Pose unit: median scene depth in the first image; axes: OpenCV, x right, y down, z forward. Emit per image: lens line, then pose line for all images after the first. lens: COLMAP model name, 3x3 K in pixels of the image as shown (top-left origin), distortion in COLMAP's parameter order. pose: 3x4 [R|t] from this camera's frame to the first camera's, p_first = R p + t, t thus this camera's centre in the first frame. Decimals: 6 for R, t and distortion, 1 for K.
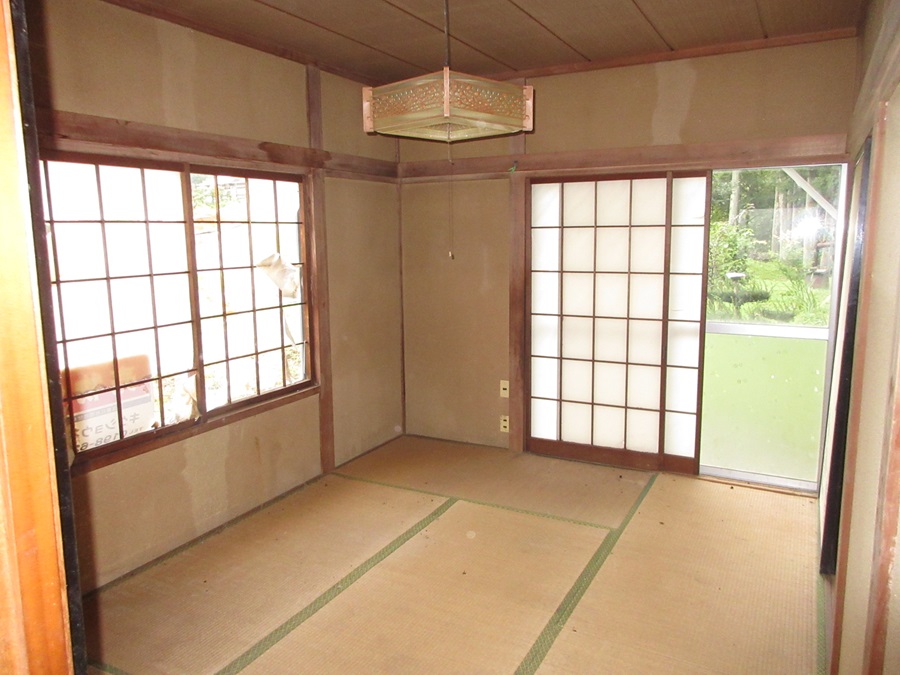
lens RADIAL K [[674.4, 0, 450.6], [0, 674.4, 323.2], [0, 0, 1]] dist [0.005065, 0.006450]
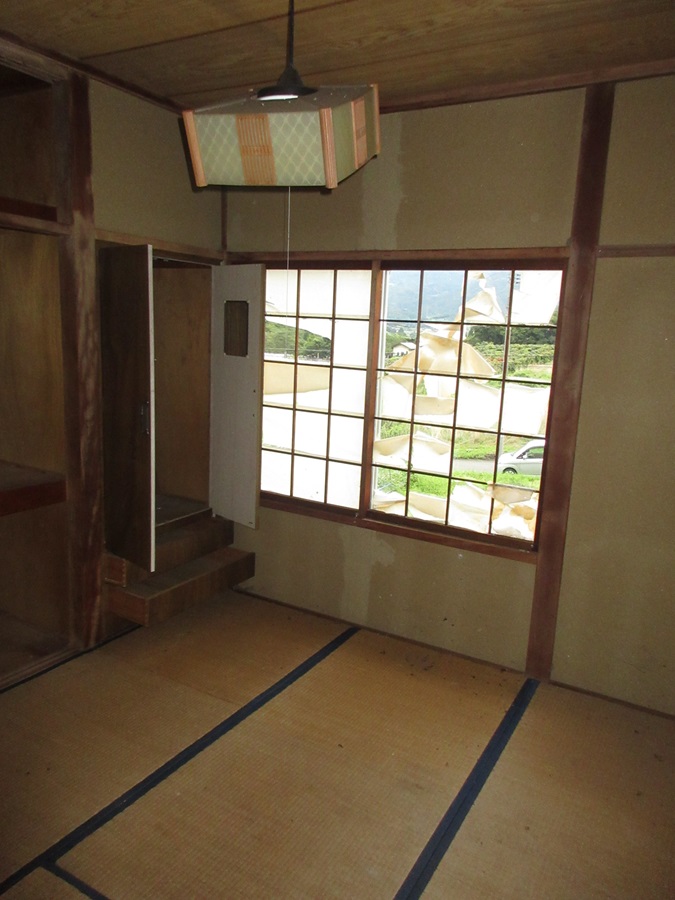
lens RADIAL K [[654.7, 0, 337.5], [0, 654.7, 450.0], [0, 0, 1]] dist [-0.003395, -0.000685]
pose [[-0.050473, 0.197604, -0.978982, 0.538421], [-0.176384, 0.963059, 0.203484, -0.135658], [0.983027, 0.182947, -0.013754, 0.886295]]
